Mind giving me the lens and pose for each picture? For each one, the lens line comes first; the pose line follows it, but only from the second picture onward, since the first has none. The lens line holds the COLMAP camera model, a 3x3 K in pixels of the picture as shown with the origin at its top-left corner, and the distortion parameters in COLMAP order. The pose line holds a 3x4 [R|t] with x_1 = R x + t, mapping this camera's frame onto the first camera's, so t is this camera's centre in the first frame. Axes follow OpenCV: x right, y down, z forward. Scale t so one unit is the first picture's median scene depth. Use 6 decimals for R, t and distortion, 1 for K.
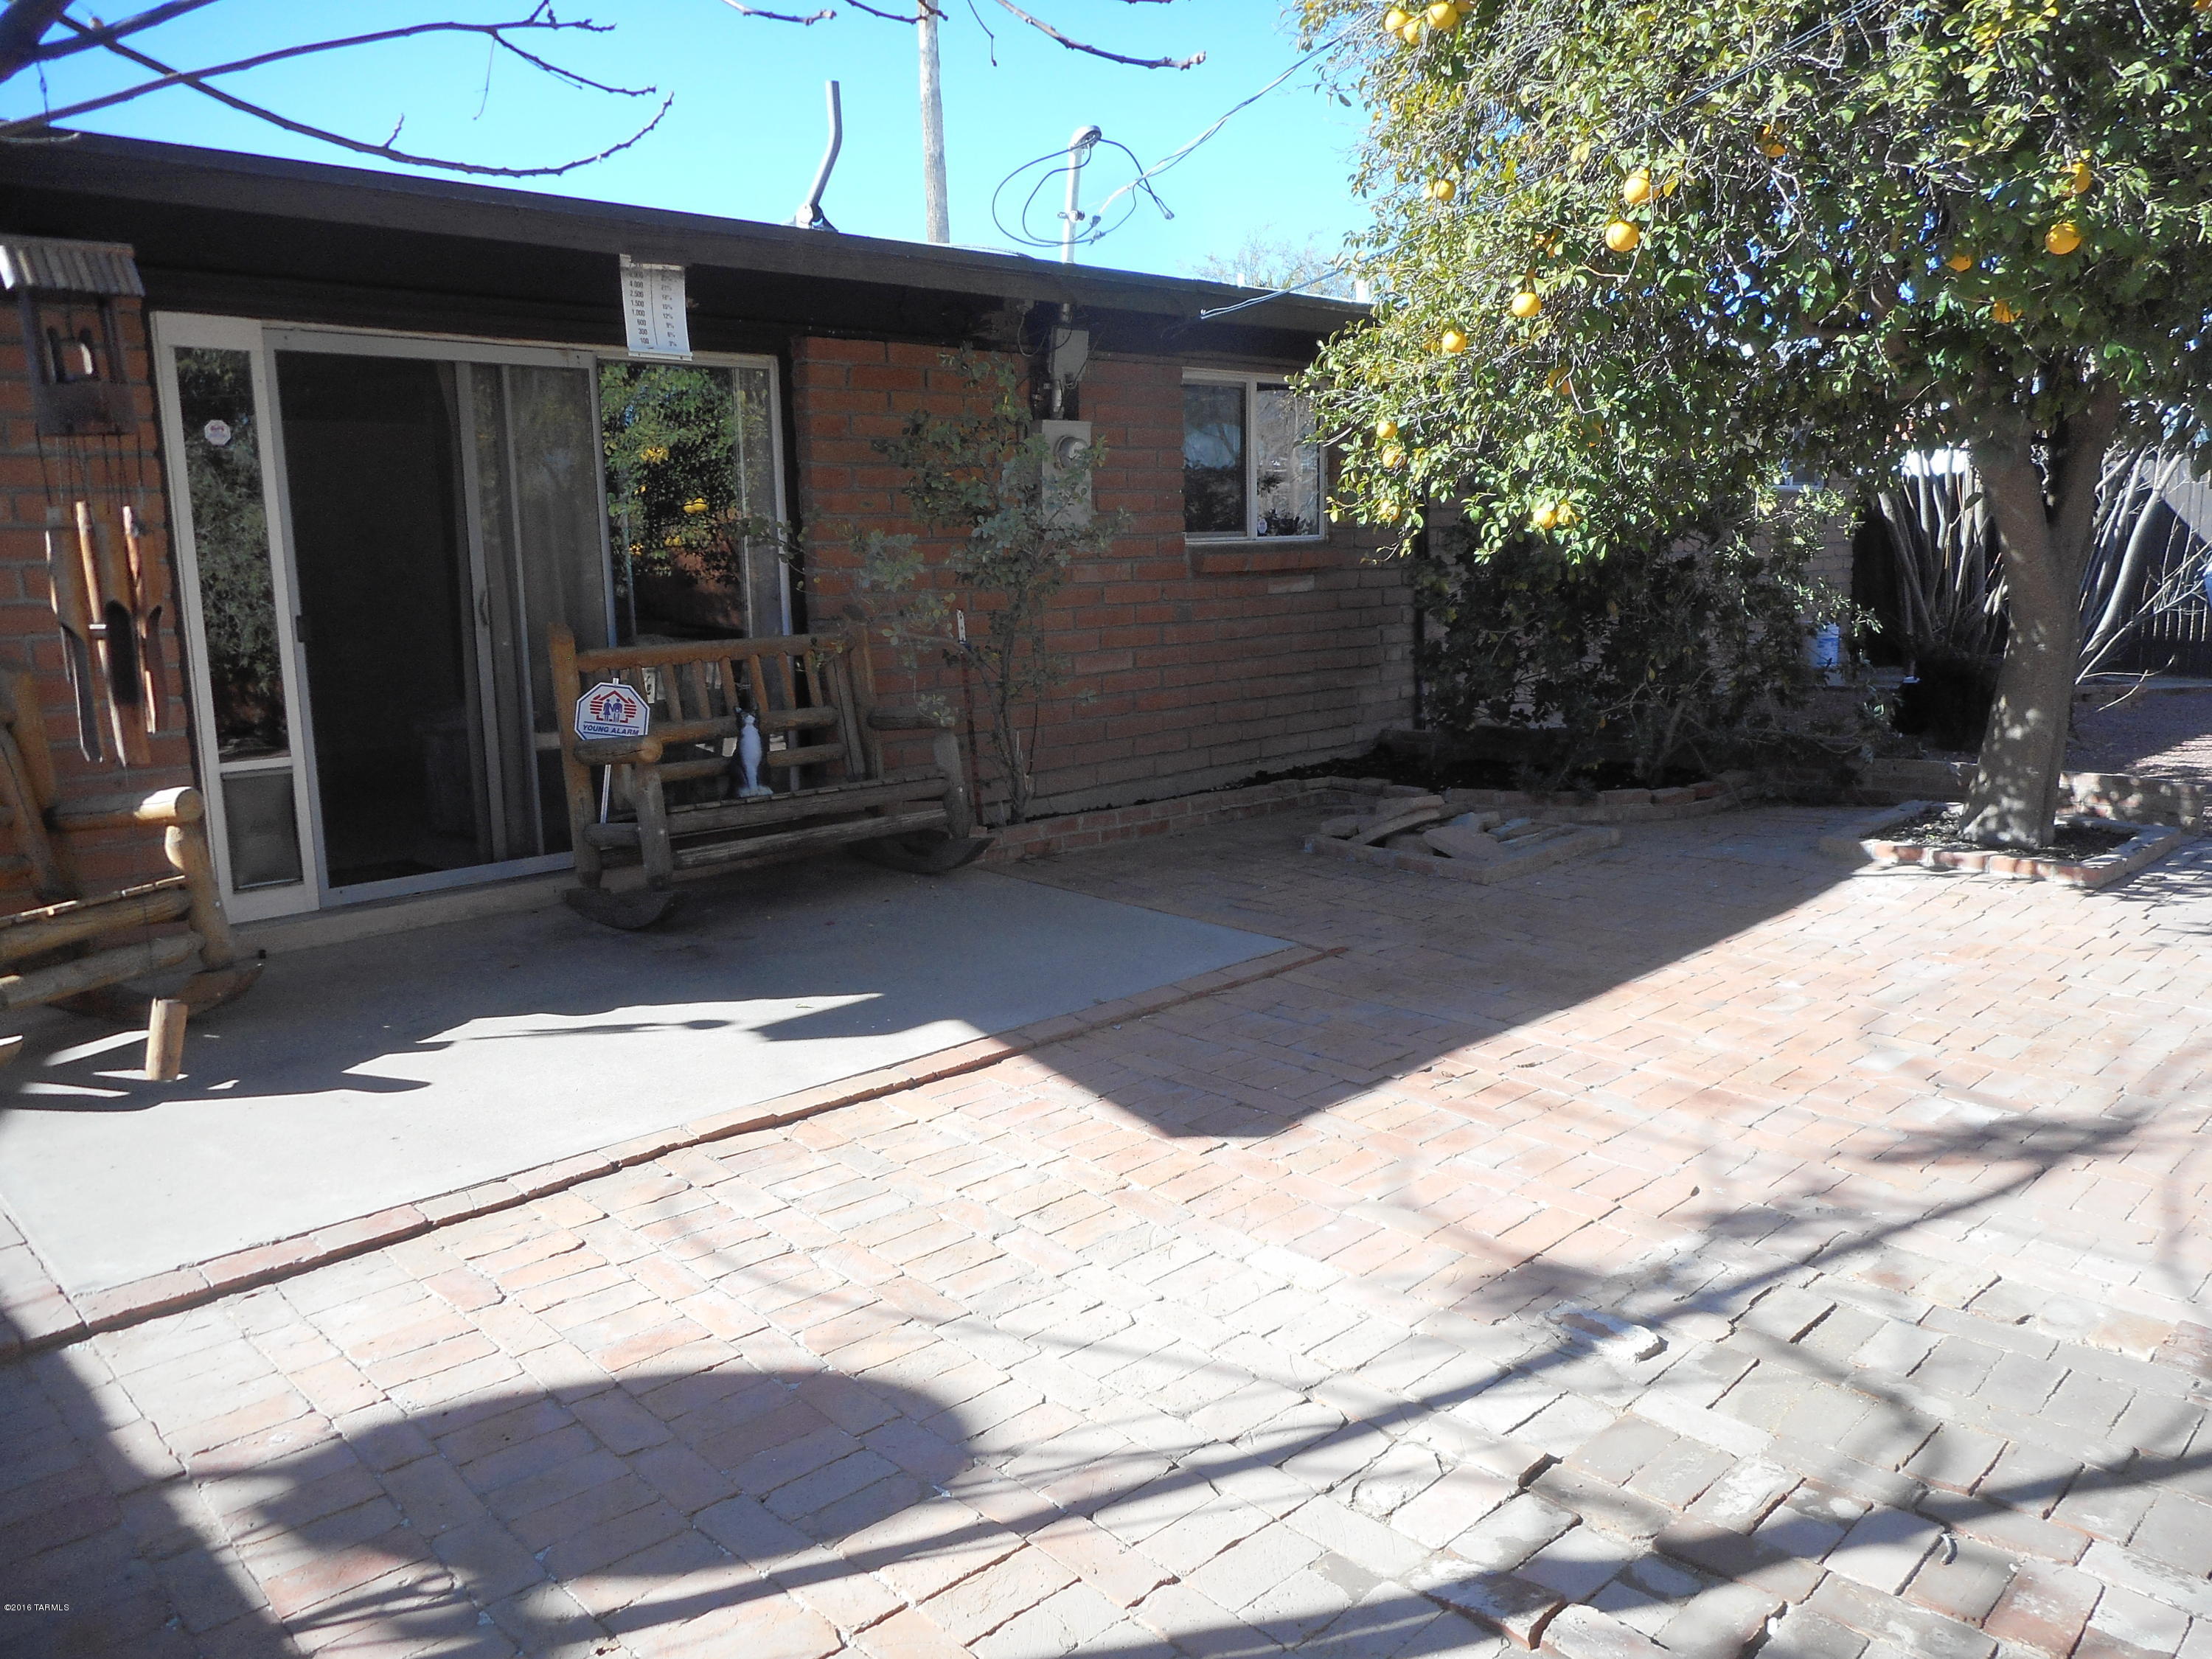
lens RADIAL K [[1666.2, 0, 1104.5], [0, 1666.2, 828.4], [0, 0, 1]] dist [-0.032770, 0.001766]
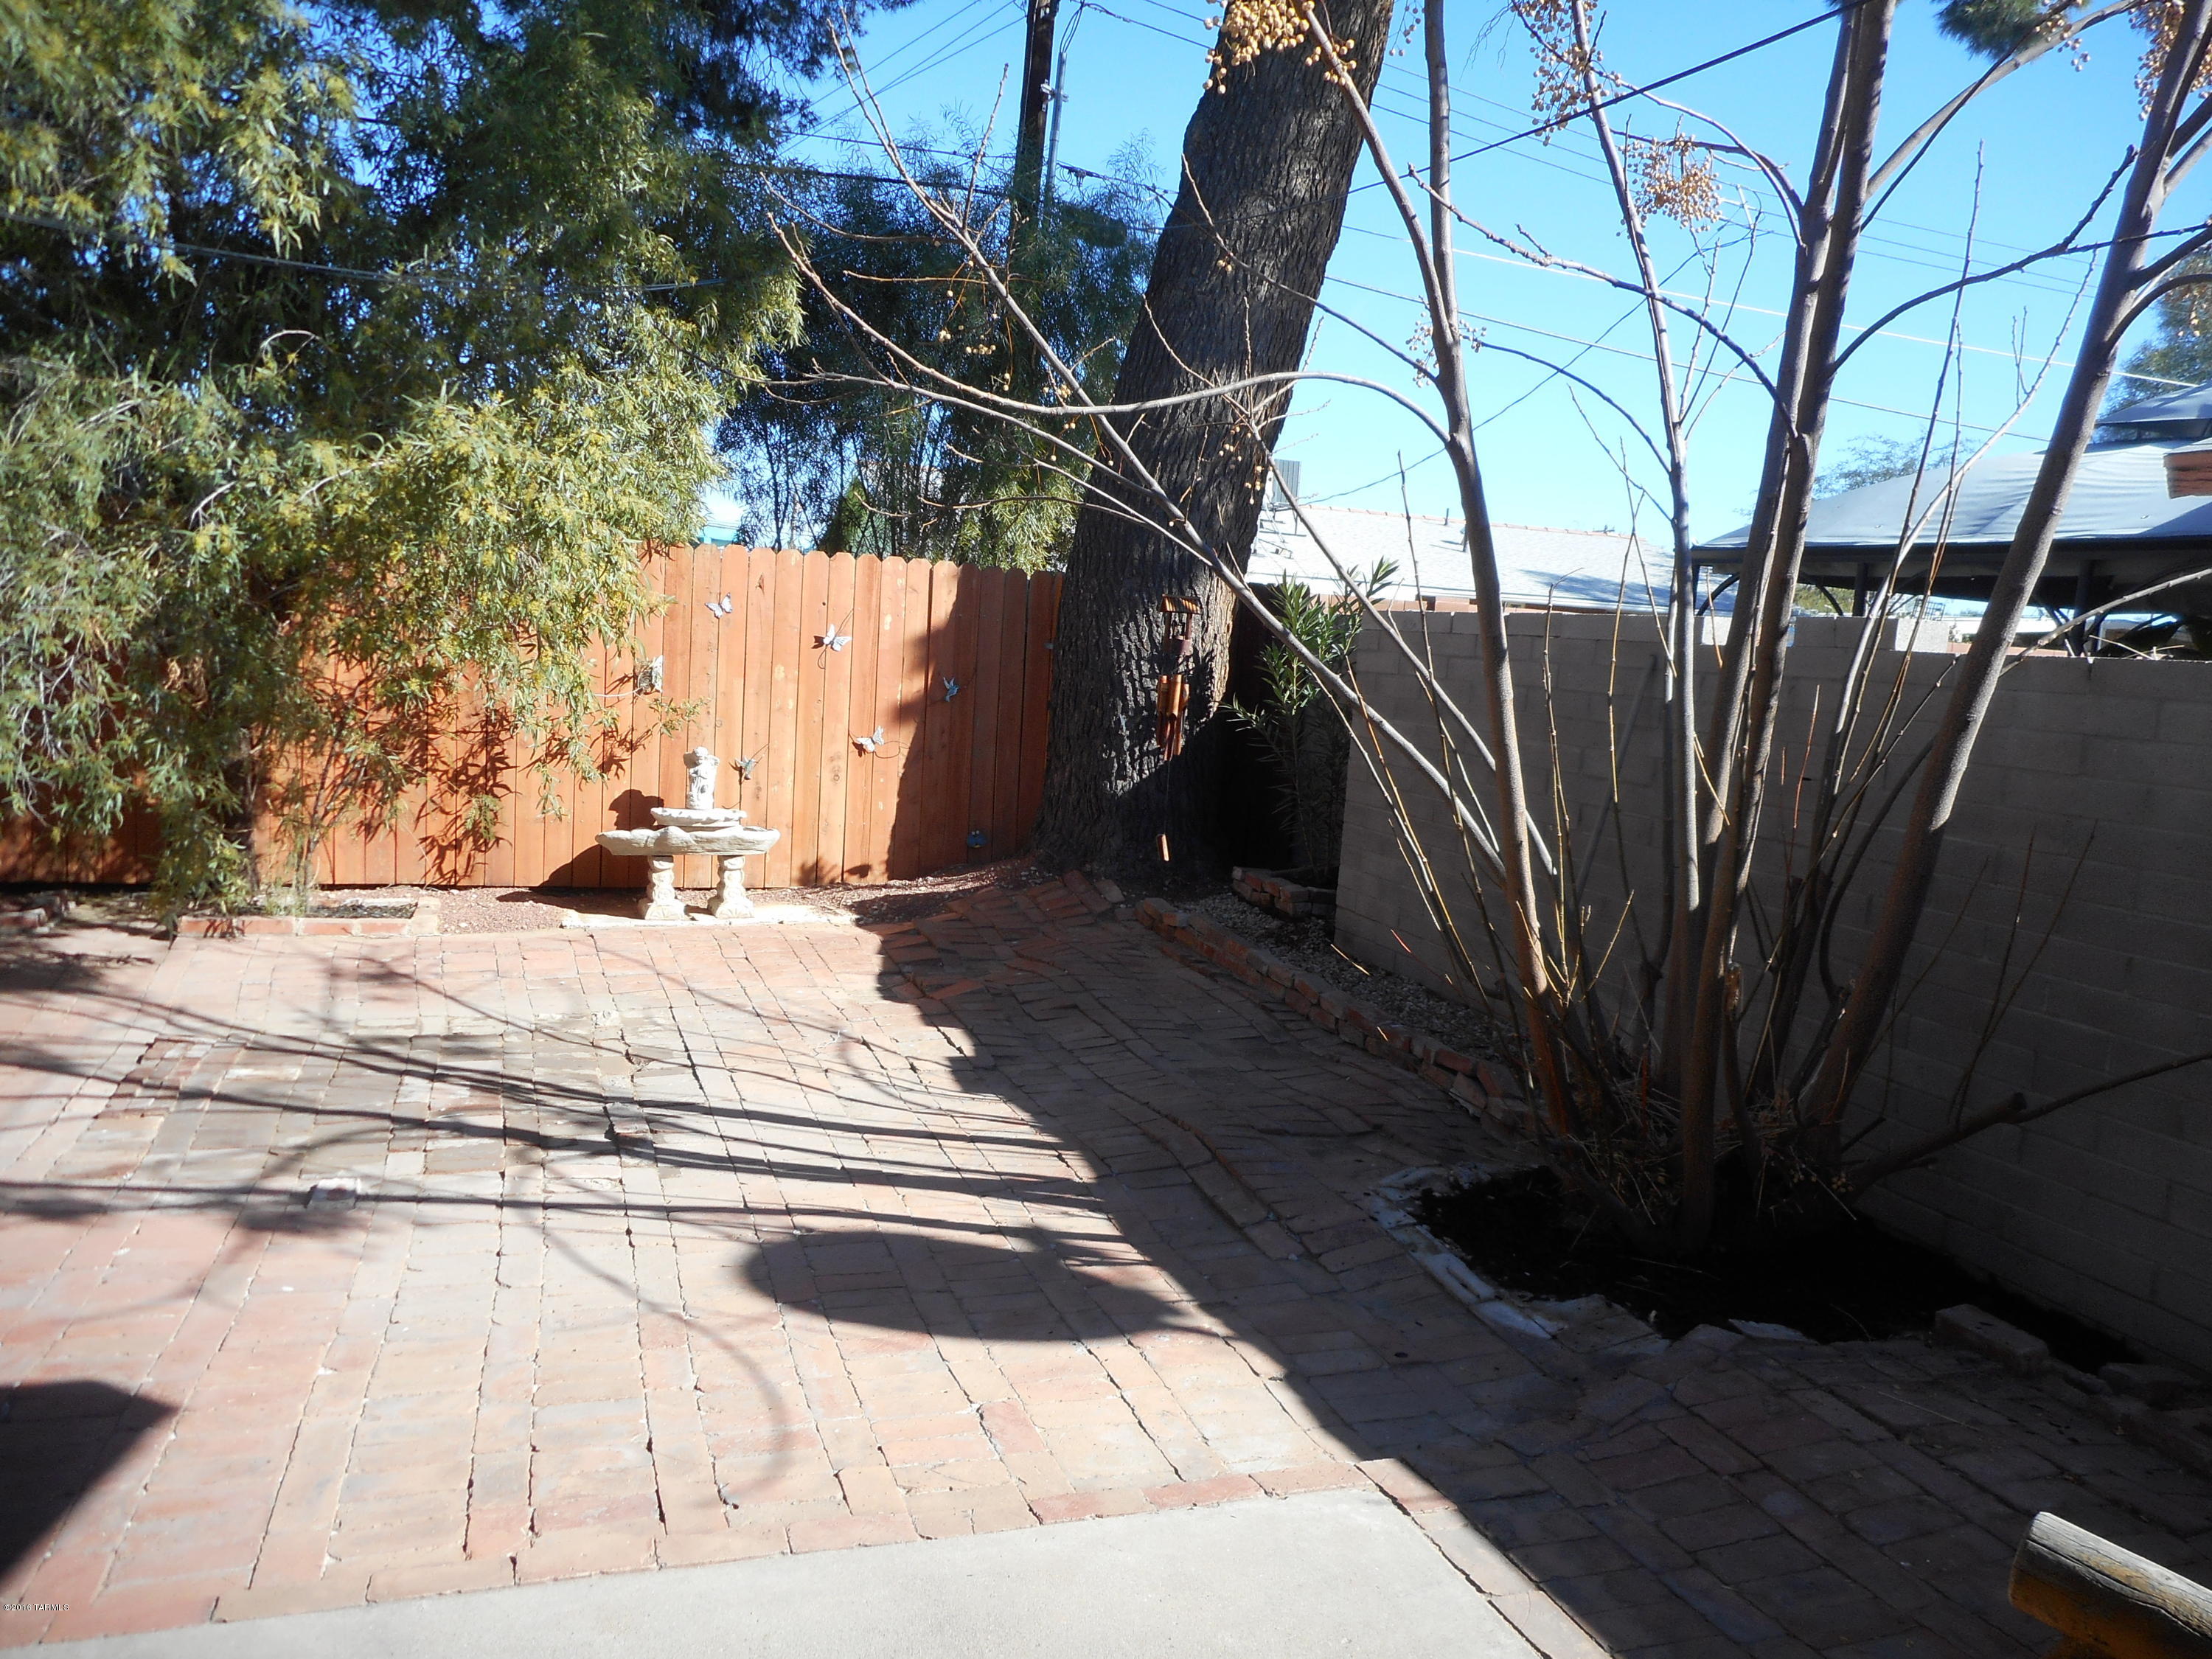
lens RADIAL K [[1627.8, 0, 1106.0], [0, 1627.8, 829.5], [0, 0, 1]] dist [0.000244, -0.003869]
pose [[-0.910356, -0.080064, 0.406006, -0.608877], [0.027279, 0.967361, 0.251928, -0.245627], [-0.412925, 0.240420, -0.878460, 1.317684]]
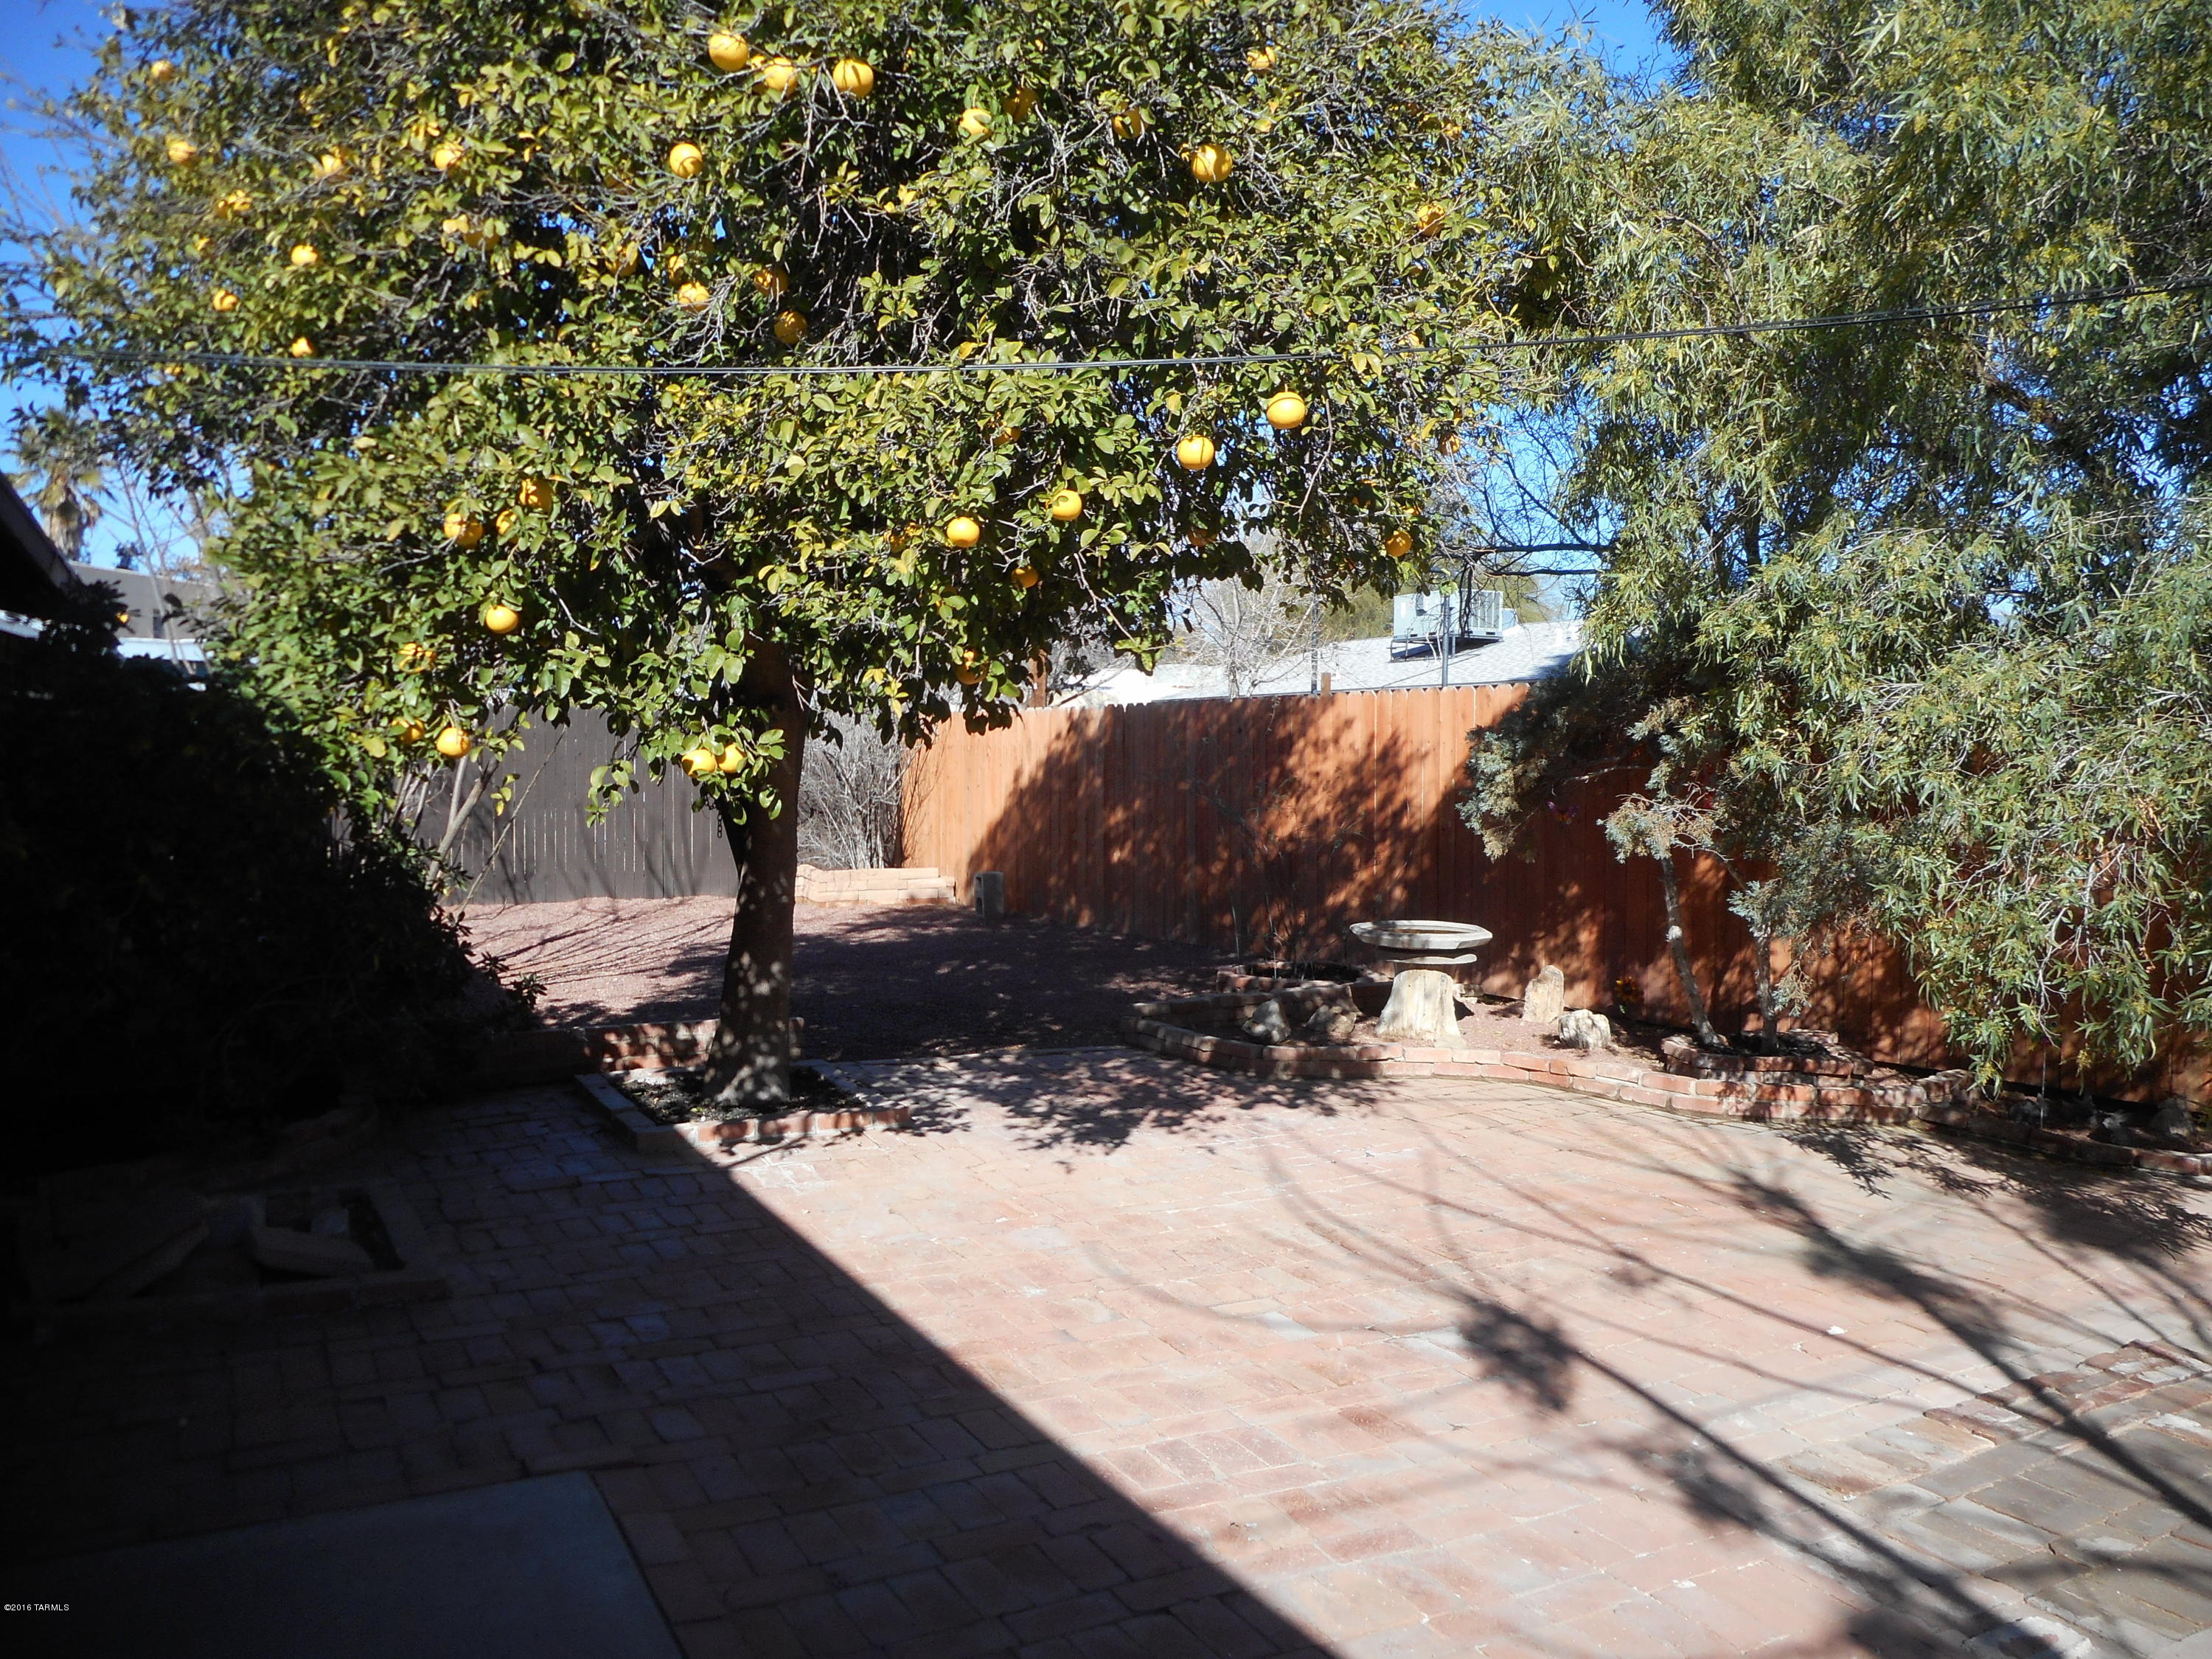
lens RADIAL K [[1627.6, 0, 1099.0], [0, 1627.6, 838.1], [0, 0, 1]] dist [-0.020814, 0.005475]
pose [[0.251859, -0.014870, 0.967650, -0.495826], [0.142966, 0.989483, -0.022006, -0.145486], [-0.957146, 0.143884, 0.251336, 0.835881]]
